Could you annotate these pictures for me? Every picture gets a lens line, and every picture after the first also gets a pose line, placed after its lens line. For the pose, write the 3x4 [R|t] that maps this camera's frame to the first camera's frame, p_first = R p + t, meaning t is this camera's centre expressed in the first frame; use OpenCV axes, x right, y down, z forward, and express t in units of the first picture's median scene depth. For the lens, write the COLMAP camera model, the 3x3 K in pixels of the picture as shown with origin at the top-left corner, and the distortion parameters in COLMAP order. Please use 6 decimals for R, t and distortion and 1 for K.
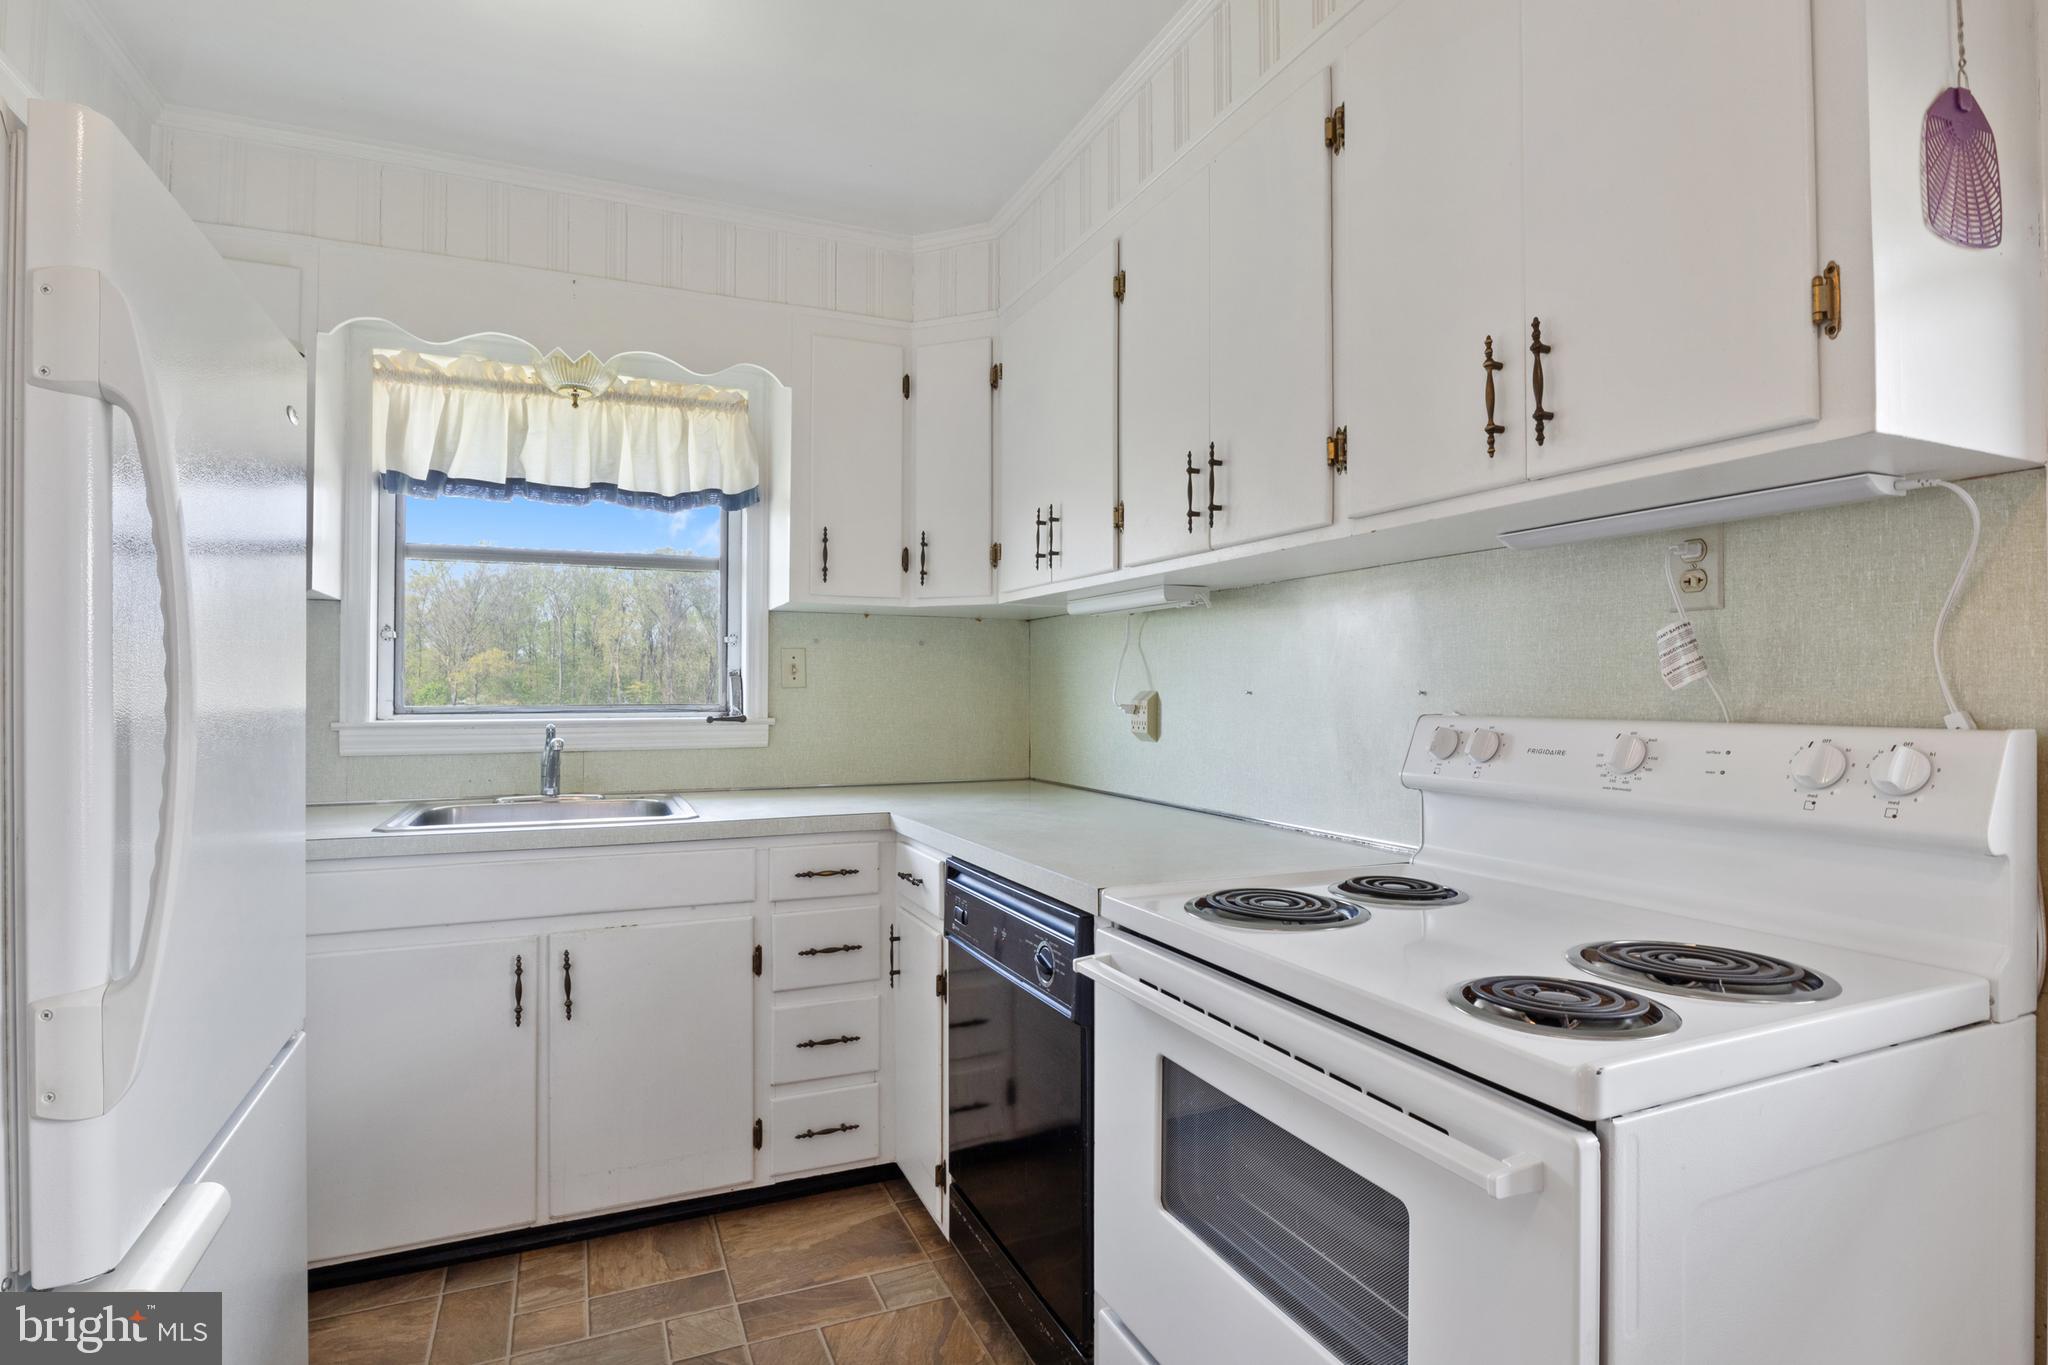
lens RADIAL K [[1027.7, 0, 1015.6], [0, 1027.7, 677.9], [0, 0, 1]] dist [-0.011457, -0.000696]
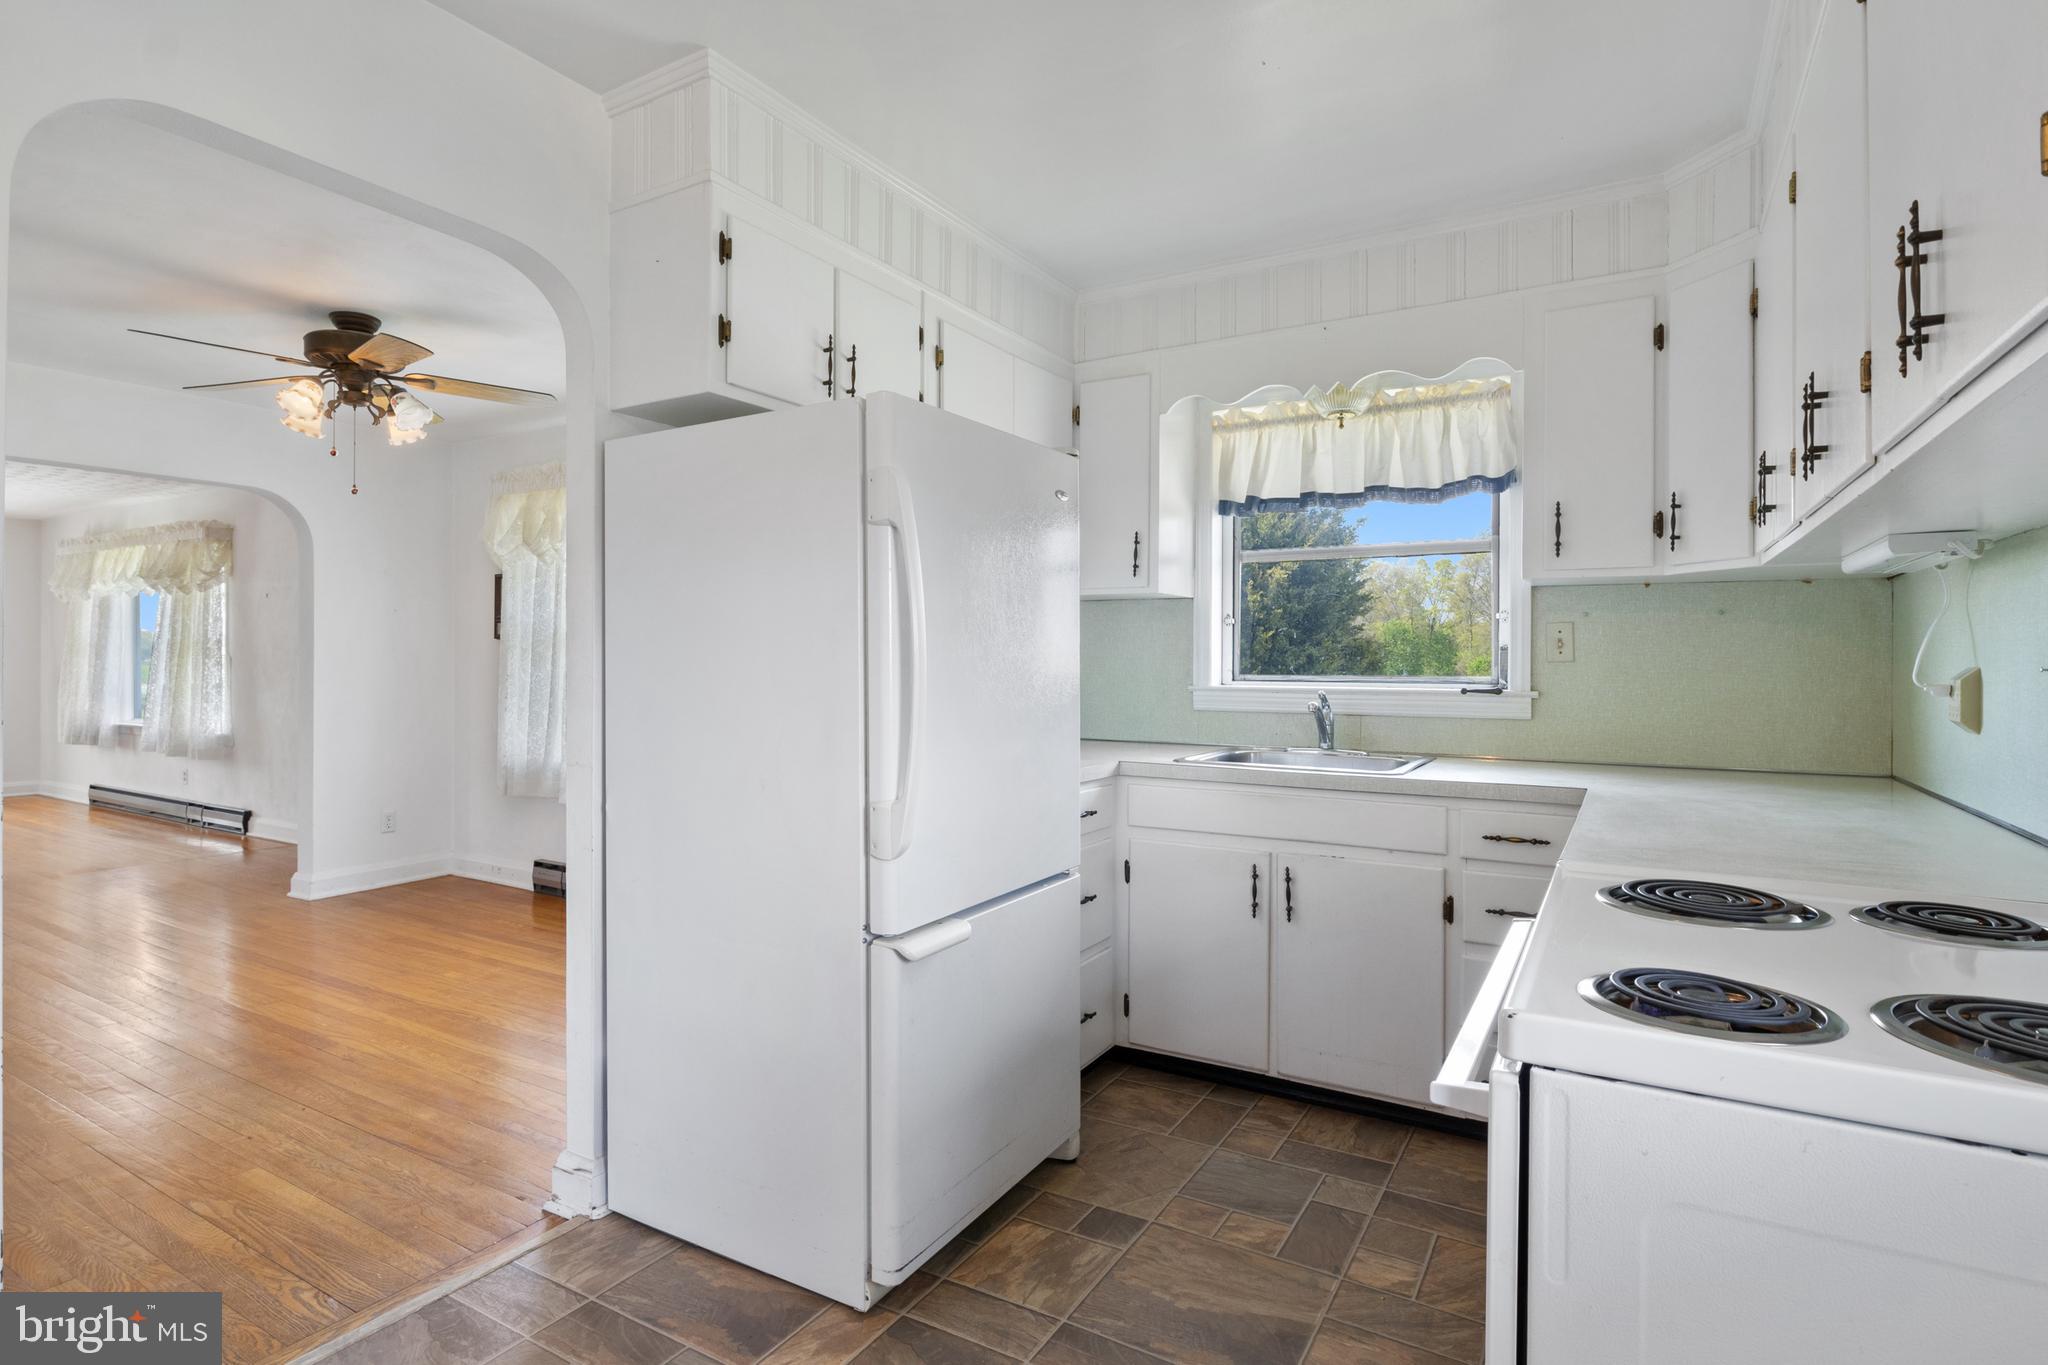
lens RADIAL K [[1027.7, 0, 1020.6], [0, 1027.7, 661.8], [0, 0, 1]] dist [-0.011457, -0.000696]
pose [[0.586128, 0.003475, -0.810211, 0.339467], [0.005083, 0.999955, 0.007967, -0.001062], [0.810202, -0.008788, 0.586085, -0.012935]]
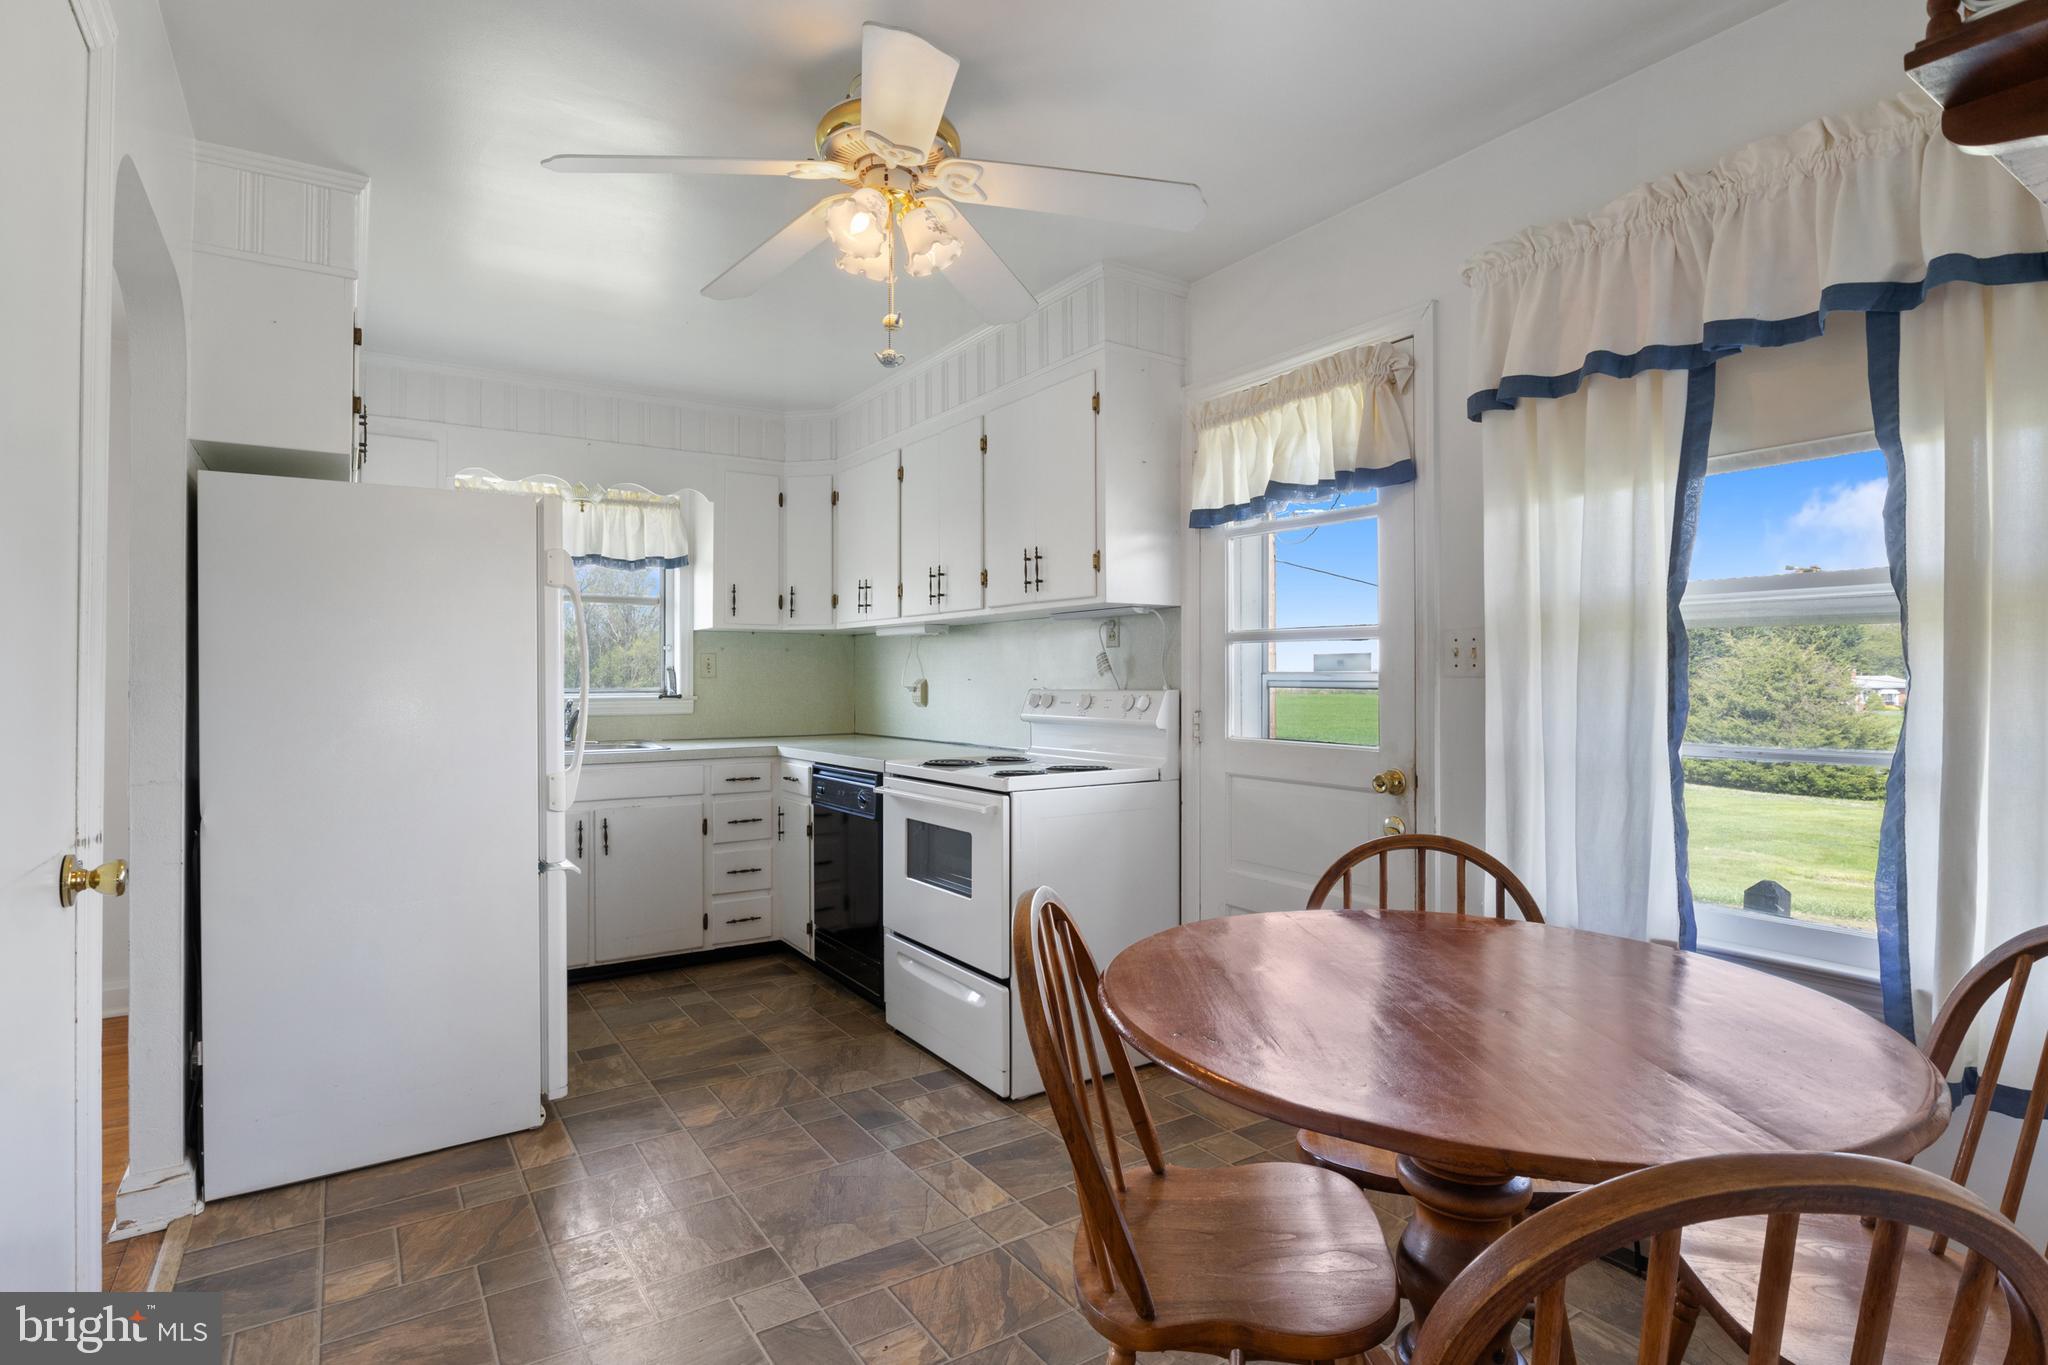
lens RADIAL K [[1027.7, 0, 1016.4], [0, 1027.7, 676.9], [0, 0, 1]] dist [-0.011457, -0.000696]
pose [[0.985331, -0.002848, 0.170631, -0.014502], [0.001050, 0.999943, 0.010627, -0.009657], [-0.170651, -0.010292, 0.985278, -0.823494]]
